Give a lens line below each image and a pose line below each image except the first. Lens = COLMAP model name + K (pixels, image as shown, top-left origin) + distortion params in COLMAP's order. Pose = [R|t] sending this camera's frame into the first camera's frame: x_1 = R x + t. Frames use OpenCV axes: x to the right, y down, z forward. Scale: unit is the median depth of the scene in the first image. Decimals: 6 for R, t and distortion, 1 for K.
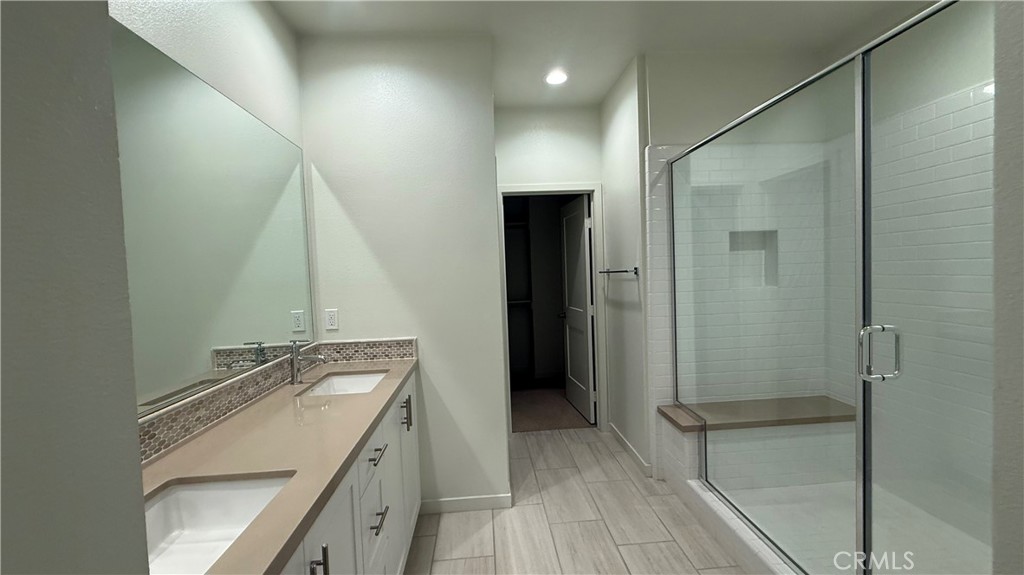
lens RADIAL K [[407.3, 0, 512.5], [0, 407.3, 289.9], [0, 0, 1]] dist [0.002734, 0.000503]
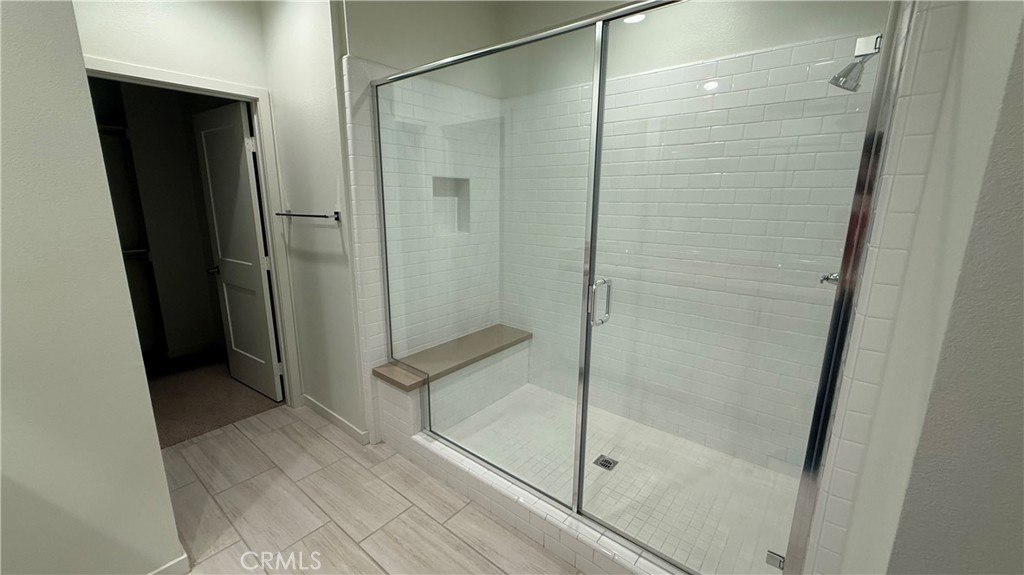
lens RADIAL K [[407.3, 0, 509.1], [0, 407.3, 289.5], [0, 0, 1]] dist [0.002734, 0.000503]
pose [[0.691577, -0.115383, 0.713028, -0.058189], [-0.000432, 0.987092, 0.160151, -0.033111], [-0.722303, -0.111065, 0.682600, 0.180869]]
